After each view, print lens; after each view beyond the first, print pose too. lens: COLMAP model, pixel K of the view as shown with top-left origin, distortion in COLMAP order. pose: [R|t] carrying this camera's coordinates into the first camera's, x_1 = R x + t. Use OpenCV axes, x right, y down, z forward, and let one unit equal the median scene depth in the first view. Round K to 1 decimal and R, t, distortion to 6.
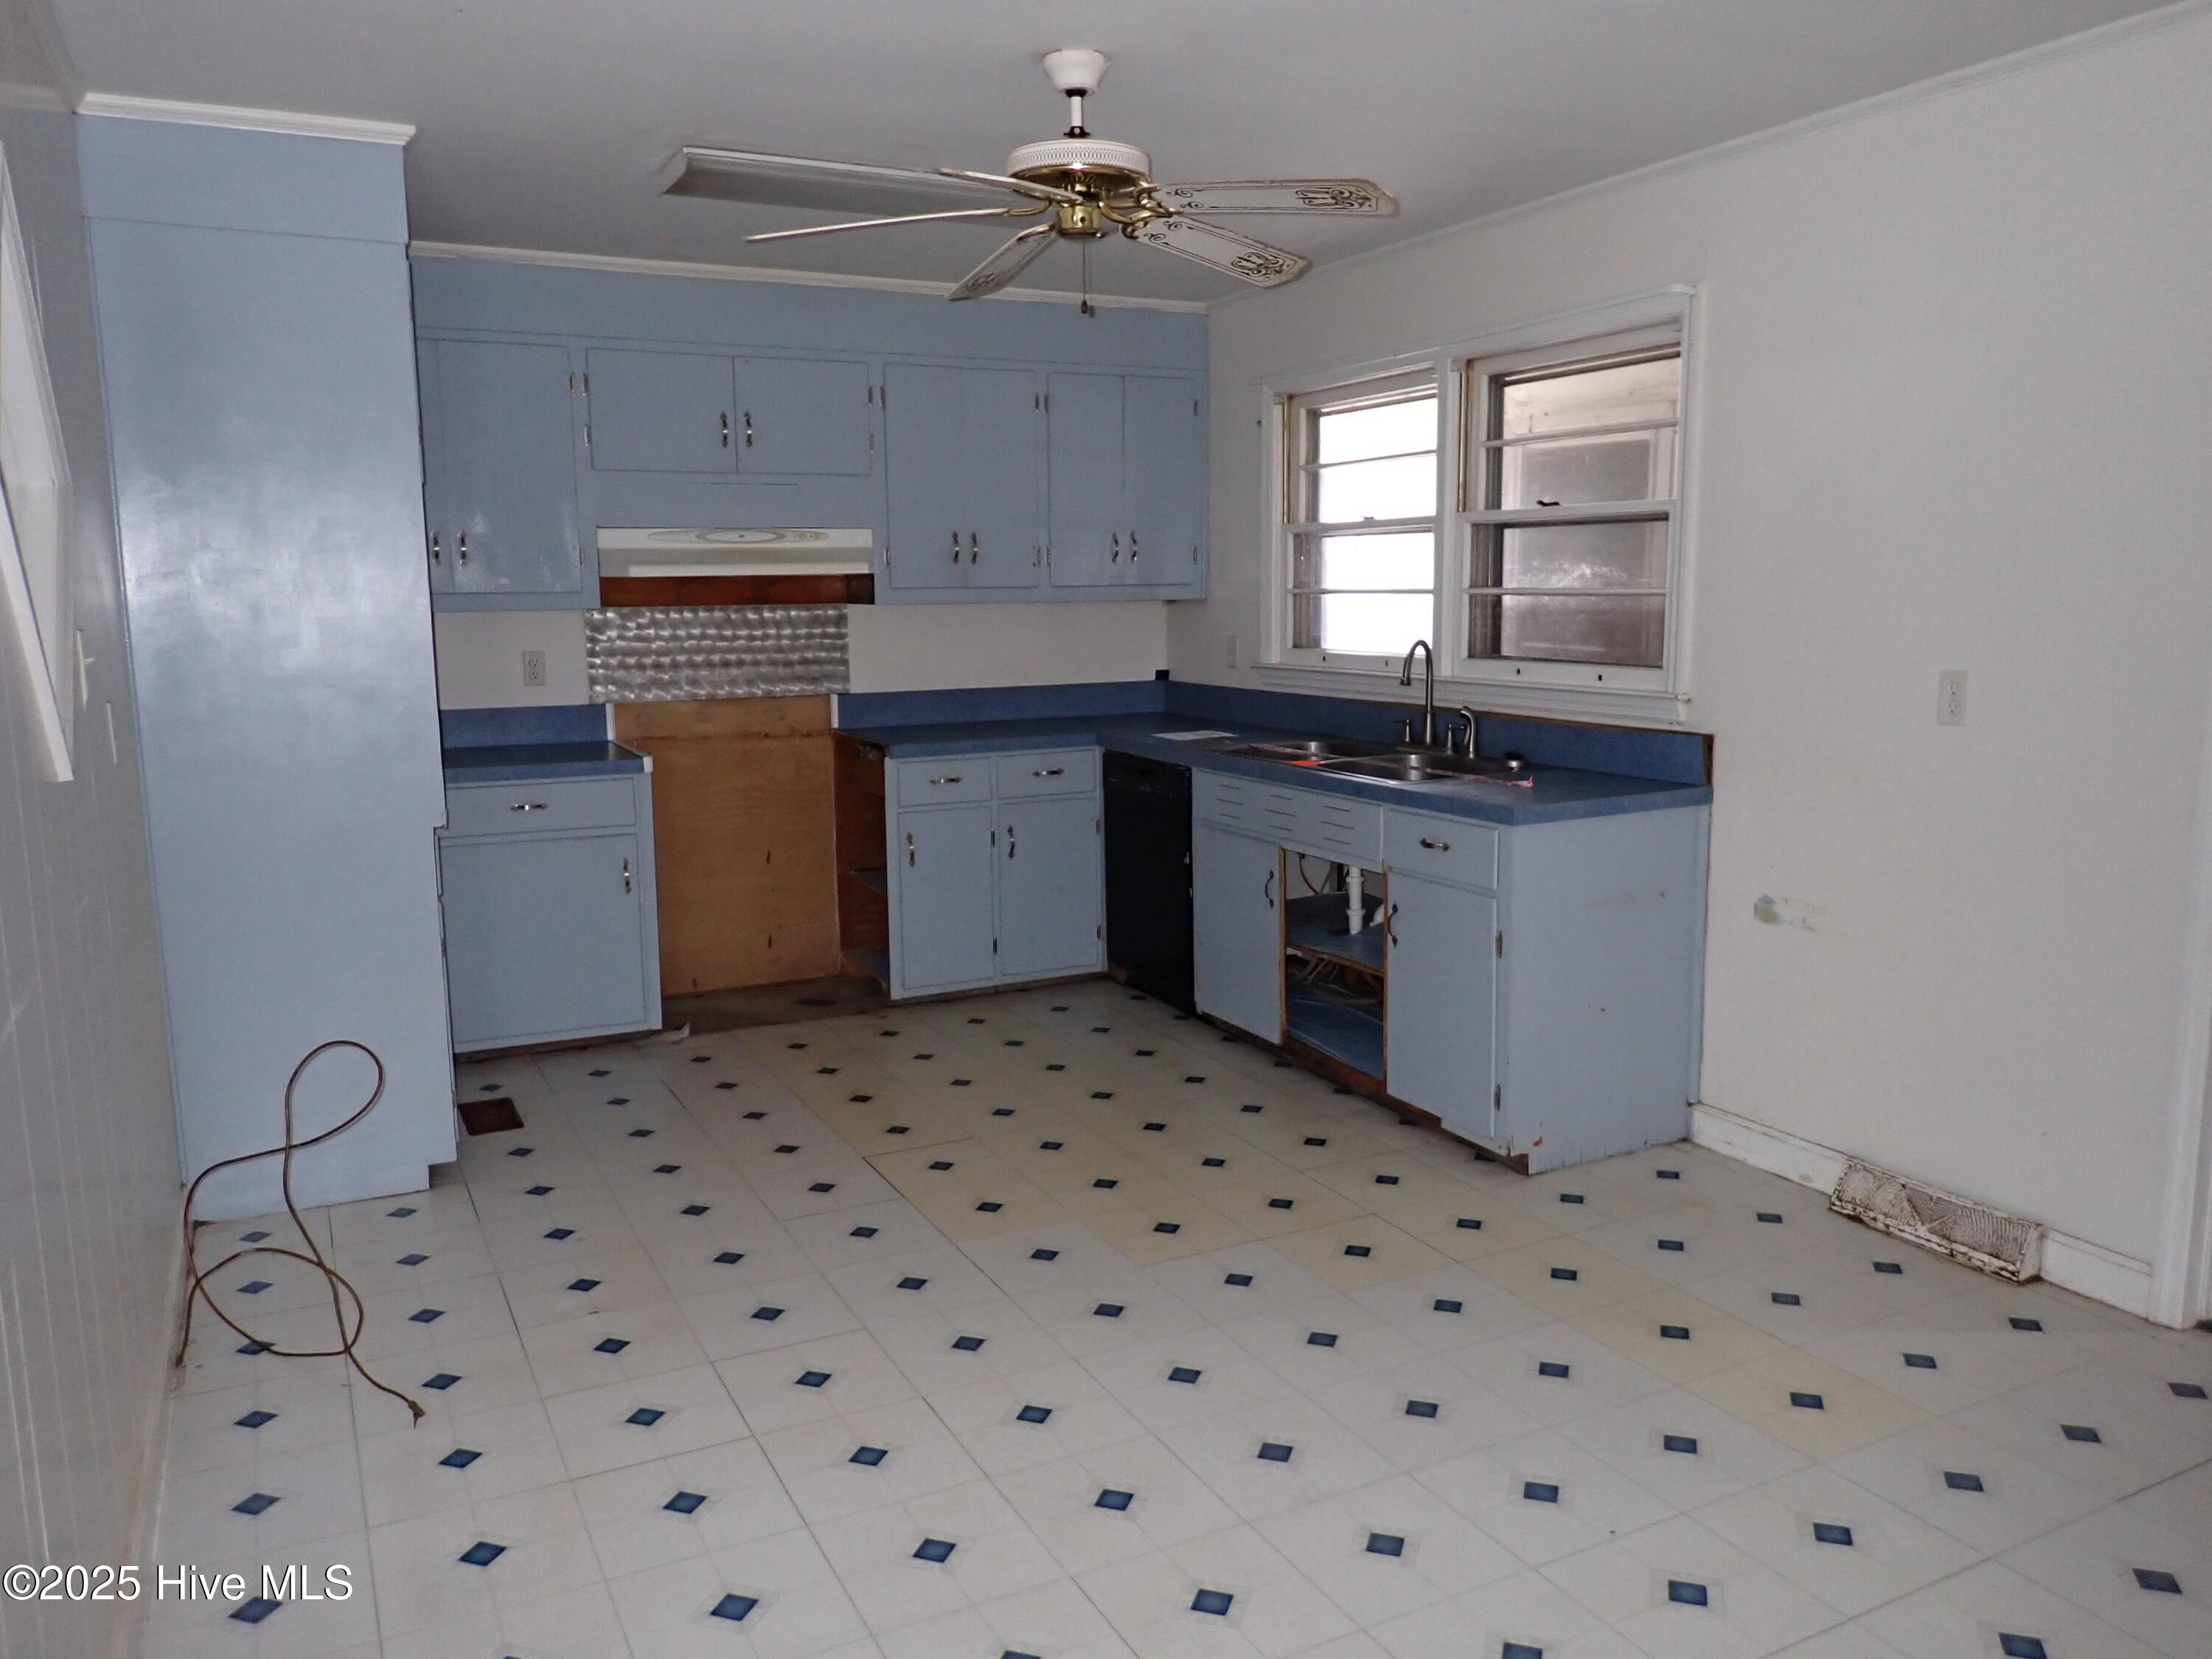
lens RADIAL K [[1626.4, 0, 1122.7], [0, 1626.4, 831.3], [0, 0, 1]] dist [0.008513, -0.010276]
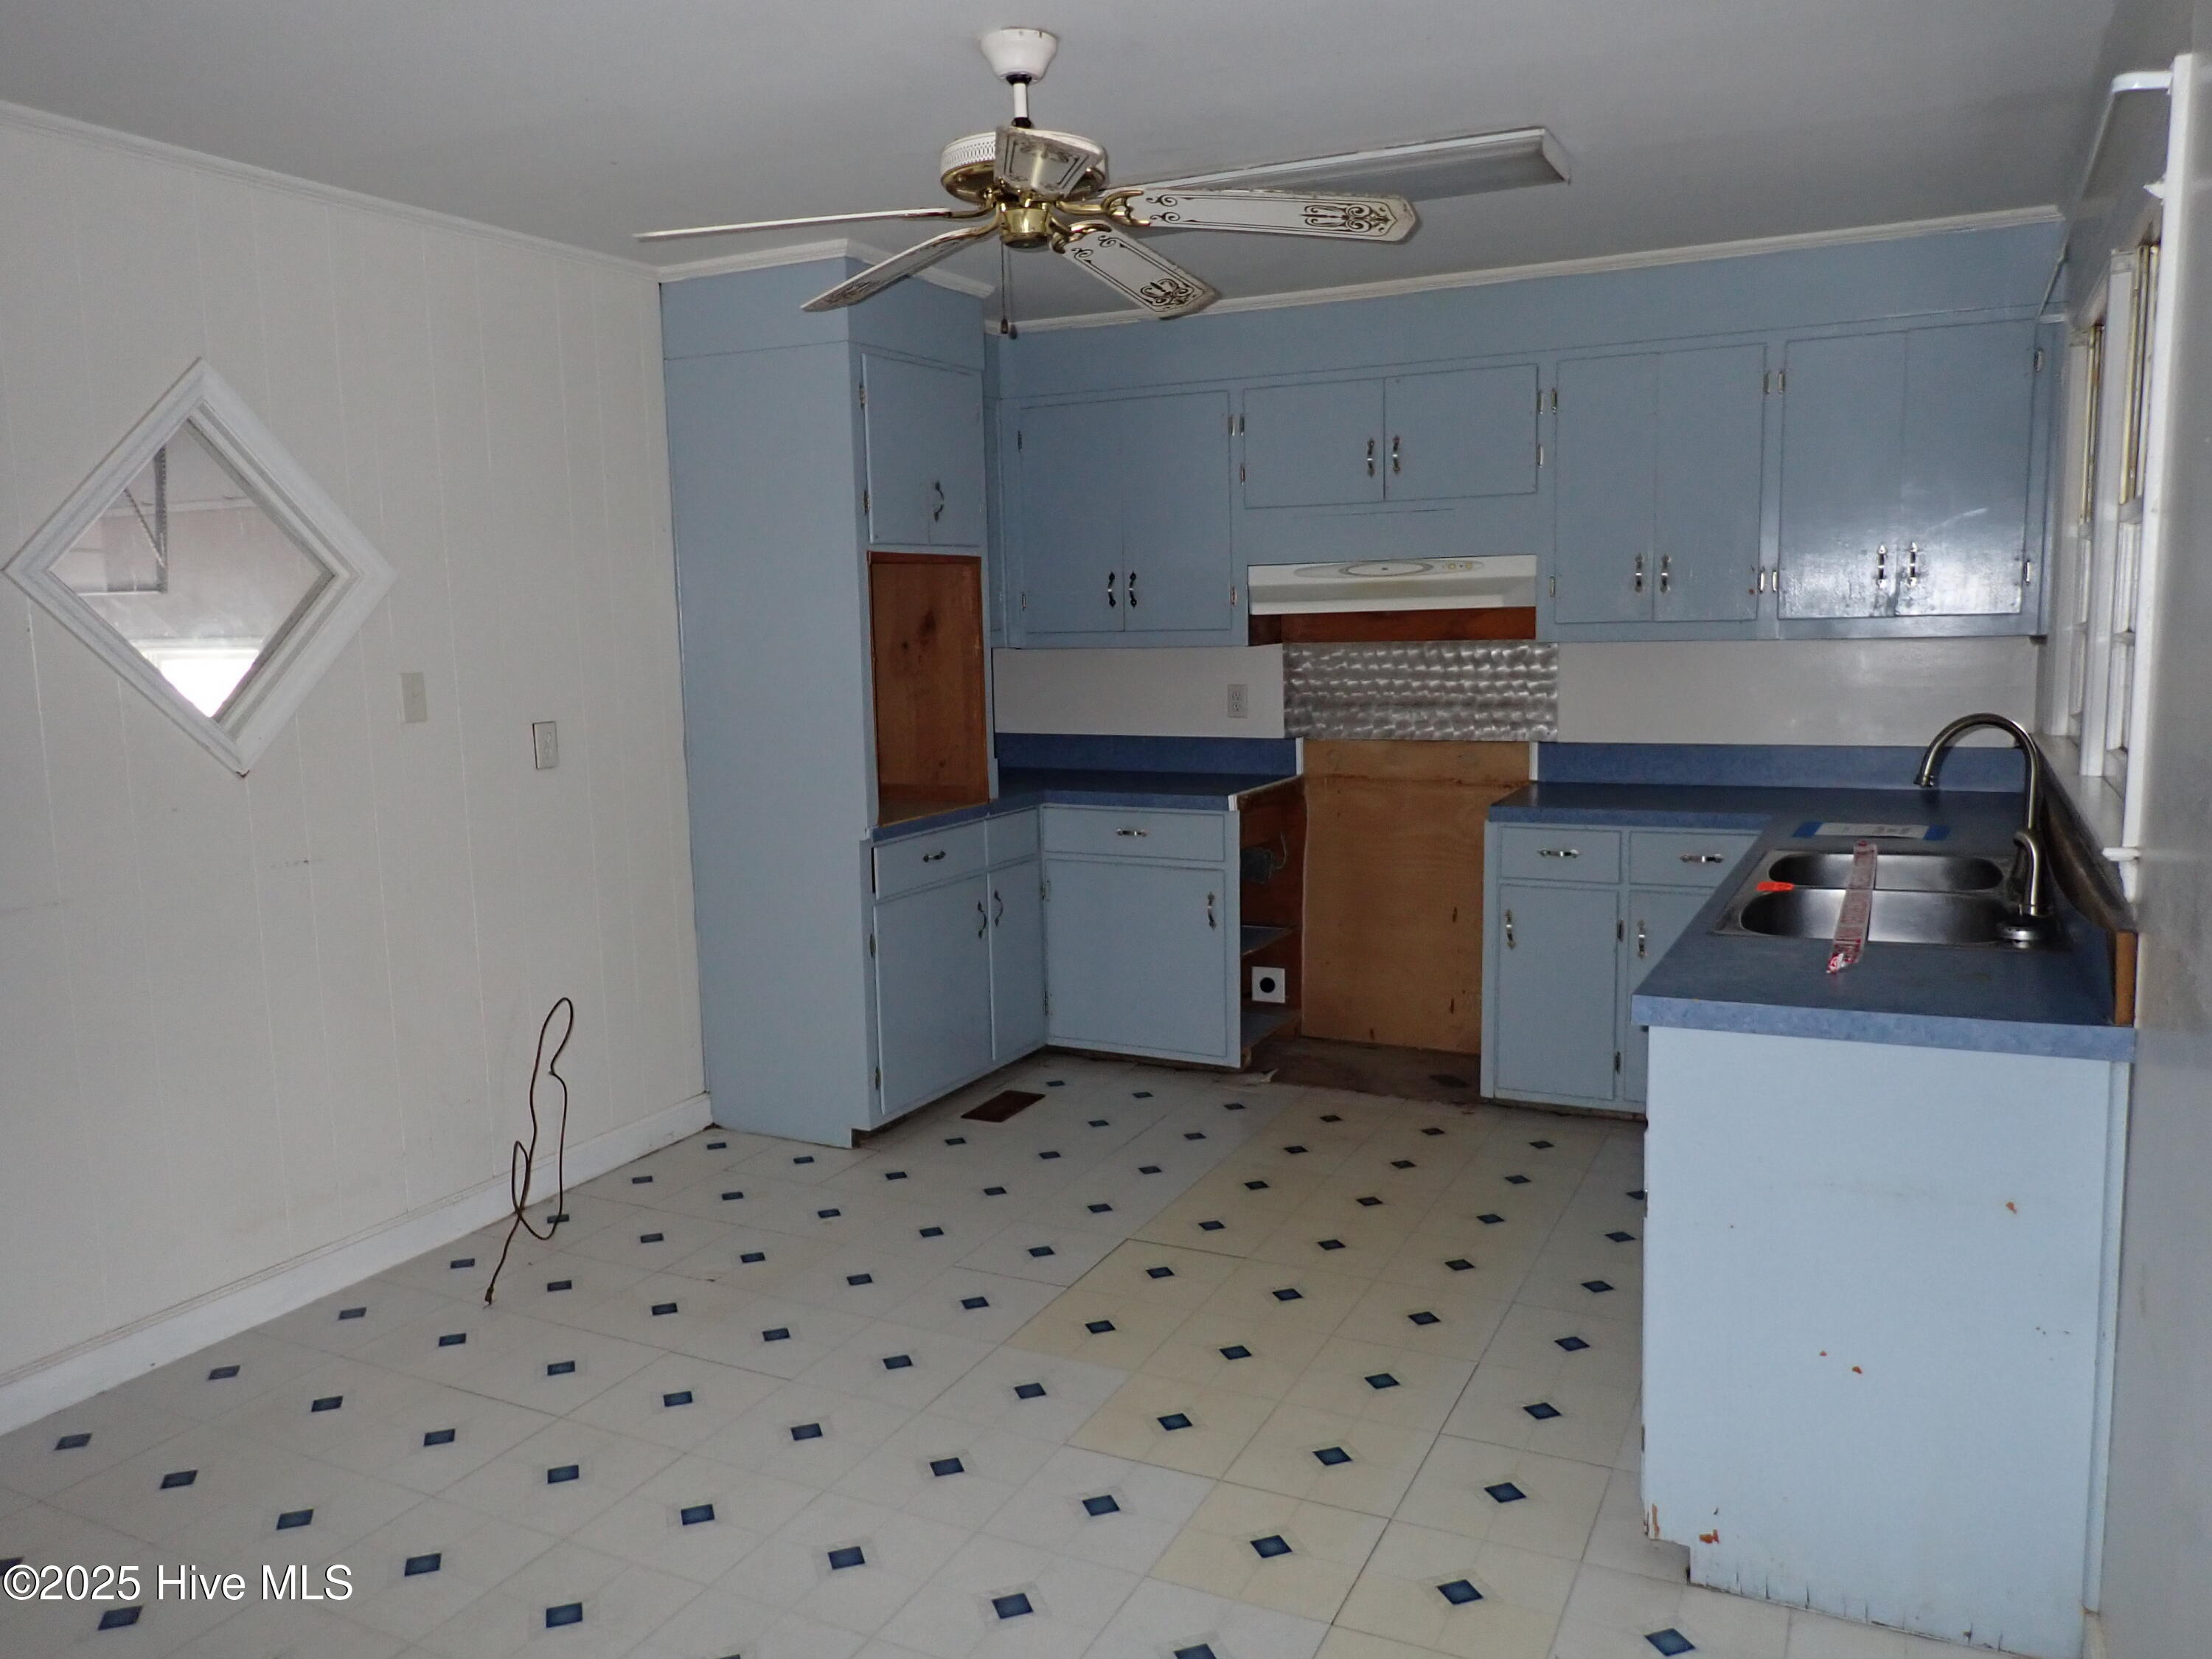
lens RADIAL K [[1626.4, 0, 1121.1], [0, 1626.4, 825.1], [0, 0, 1]] dist [0.008513, -0.010276]
pose [[0.597556, 0.098033, -0.795812, 0.423542], [-0.107554, 0.993328, 0.041605, -0.056181], [0.794581, 0.060732, 0.604113, 0.315544]]
